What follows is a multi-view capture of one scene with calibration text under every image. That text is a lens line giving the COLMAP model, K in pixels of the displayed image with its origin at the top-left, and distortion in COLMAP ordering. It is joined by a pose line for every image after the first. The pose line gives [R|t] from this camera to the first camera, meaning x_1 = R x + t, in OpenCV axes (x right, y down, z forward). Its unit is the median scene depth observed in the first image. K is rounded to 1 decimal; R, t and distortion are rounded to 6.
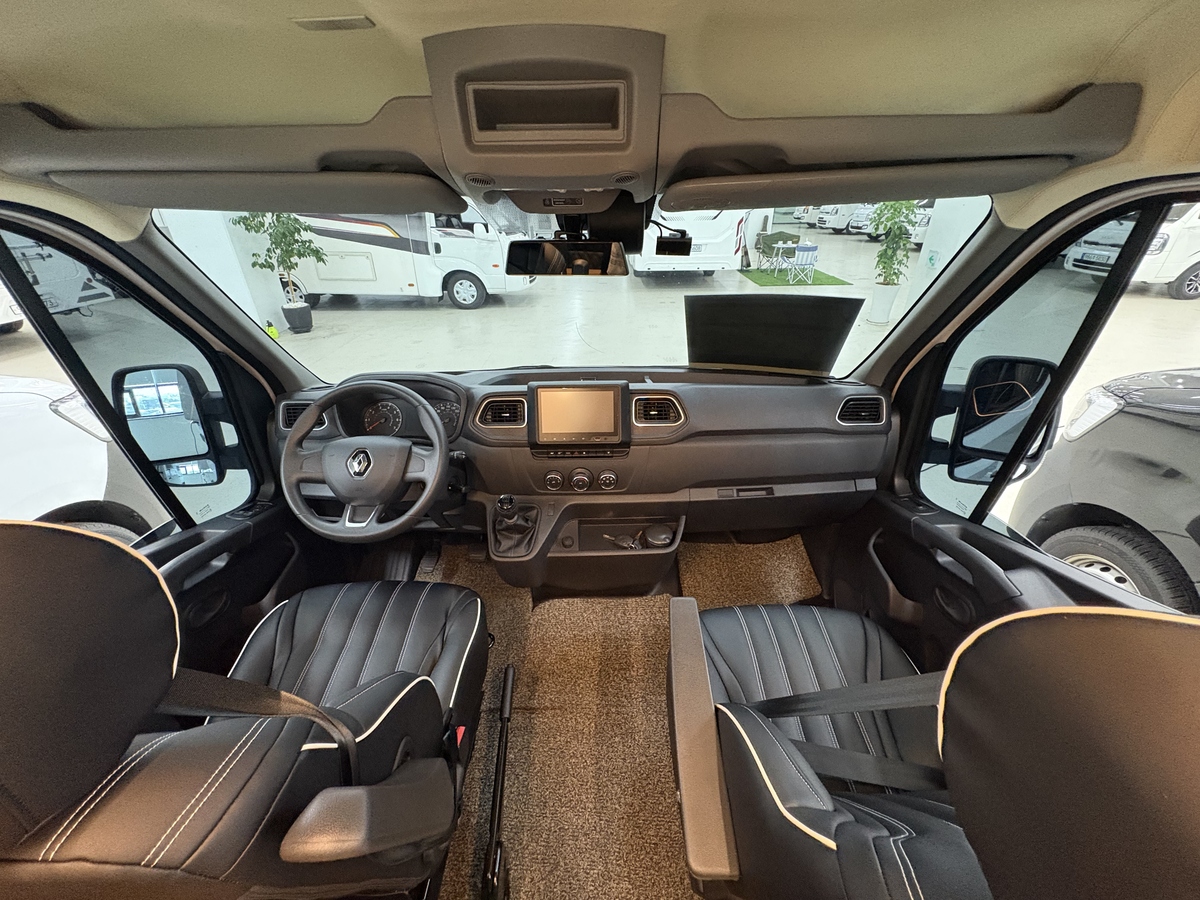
lens RADIAL K [[481.4, 0, 601.7], [0, 481.4, 452.8], [0, 0, 1]] dist [0.001674, 0.000456]
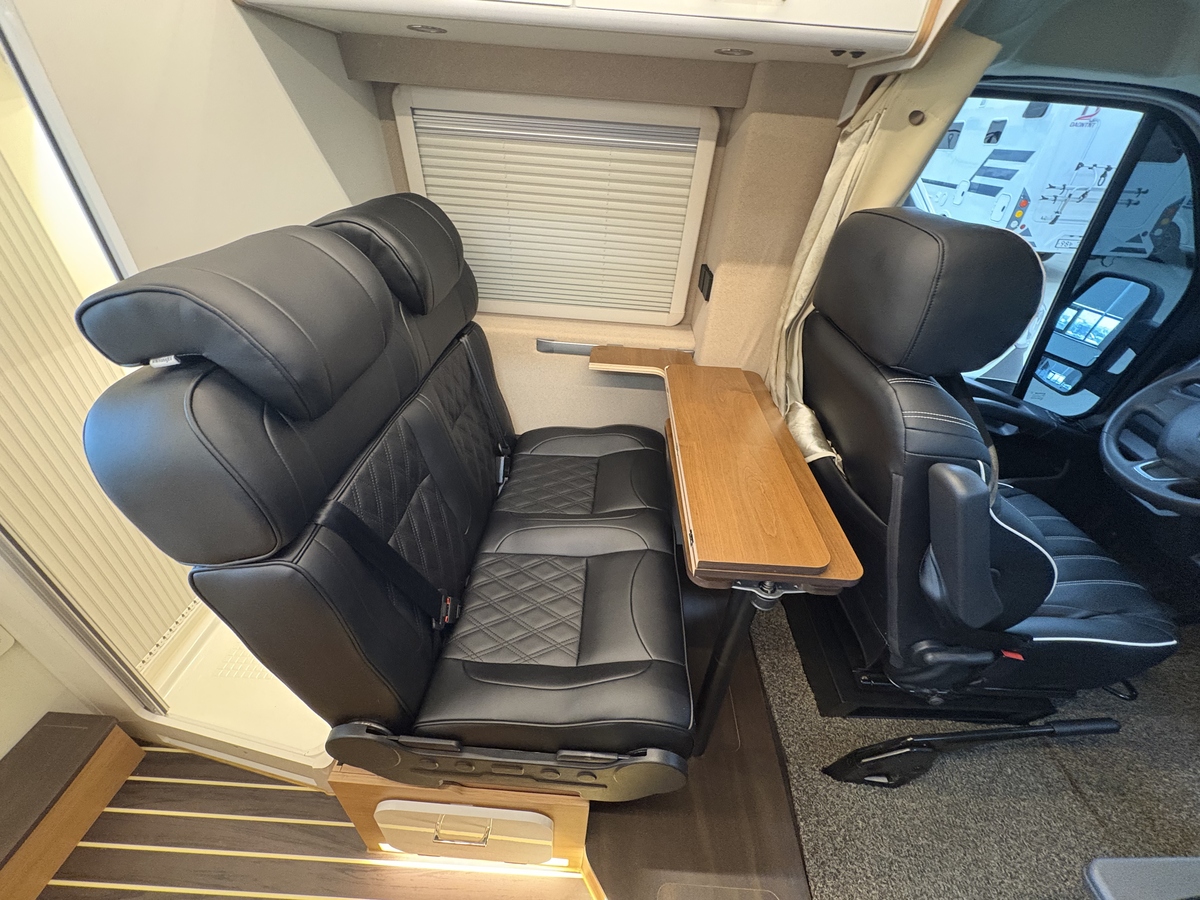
lens RADIAL K [[481.4, 0, 602.4], [0, 481.4, 446.4], [0, 0, 1]] dist [0.001674, 0.000456]
pose [[-0.035611, 0.574207, -0.817935, 0.240475], [-0.523792, 0.686306, 0.504605, 0.173304], [0.851102, 0.446398, 0.276325, -0.163539]]
